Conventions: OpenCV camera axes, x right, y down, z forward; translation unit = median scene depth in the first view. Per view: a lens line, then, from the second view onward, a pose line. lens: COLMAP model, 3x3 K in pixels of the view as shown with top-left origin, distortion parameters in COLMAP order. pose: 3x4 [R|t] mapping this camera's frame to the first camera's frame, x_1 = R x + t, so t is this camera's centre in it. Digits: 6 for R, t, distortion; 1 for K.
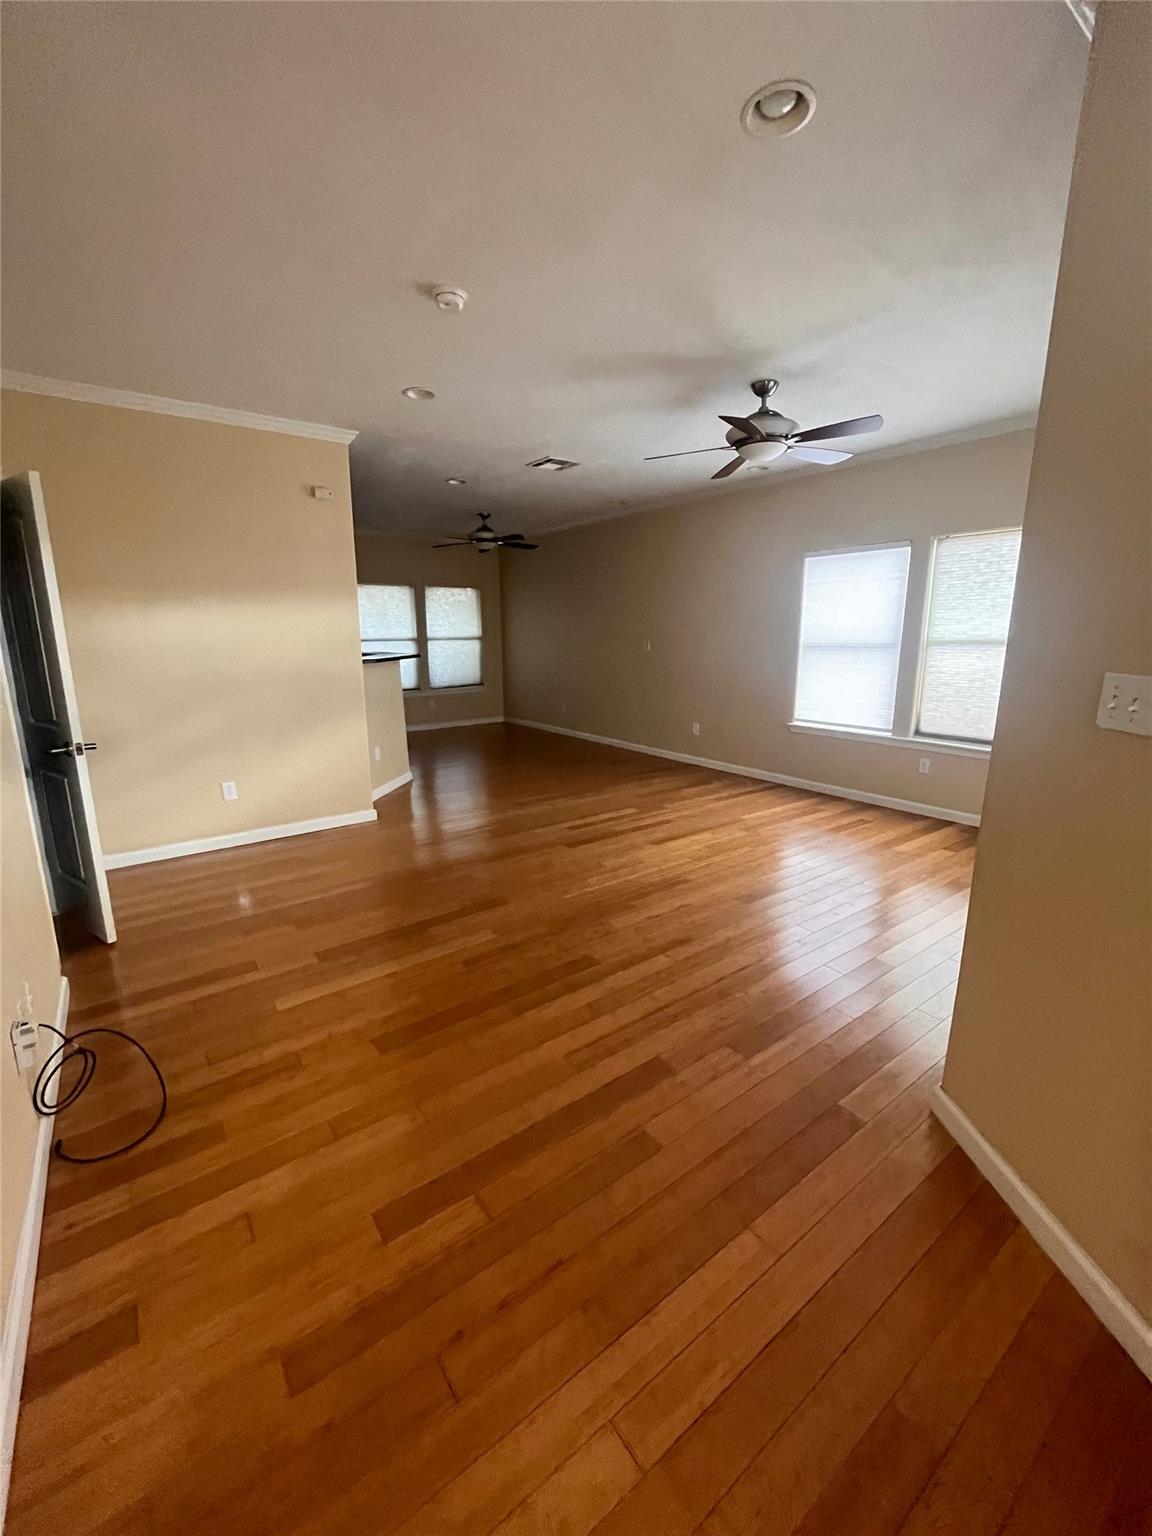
lens RADIAL K [[624.7, 0, 578.4], [0, 624.7, 765.2], [0, 0, 1]] dist [-0.000776, -0.000291]
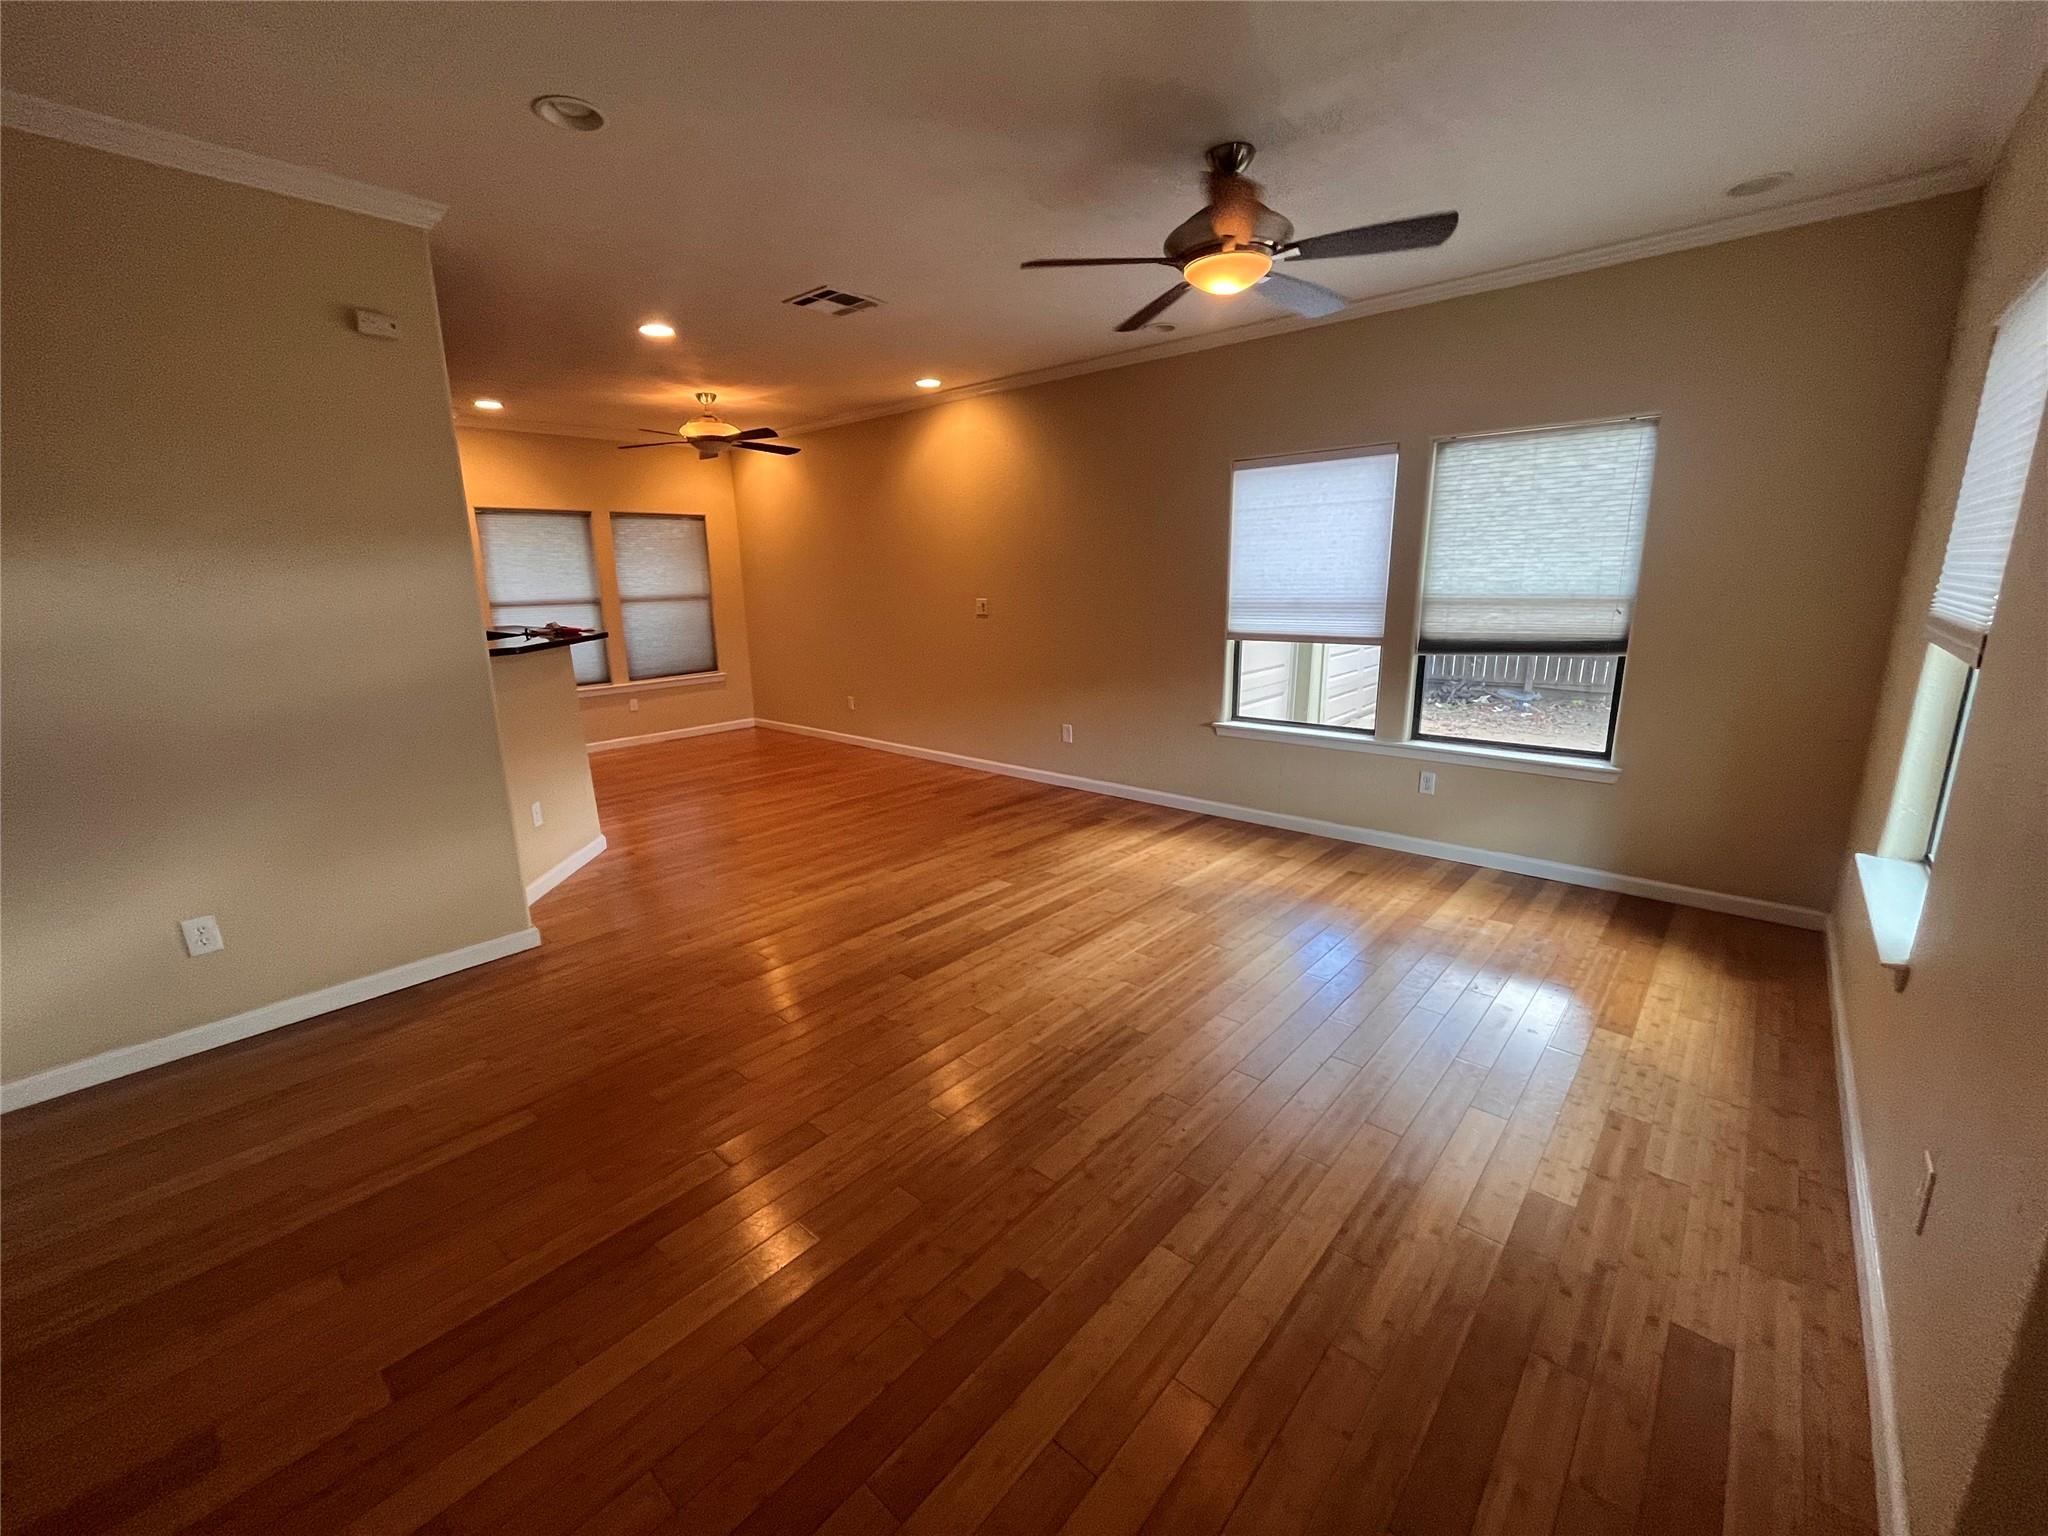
lens RADIAL K [[832.9, 0, 1018.0], [0, 832.9, 769.3], [0, 0, 1]] dist [-0.000776, -0.000291]
pose [[0.978829, -0.058234, 0.196221, -0.055029], [0.054799, 0.998235, 0.022890, -0.064042], [-0.197208, -0.011653, 0.980293, 0.231617]]
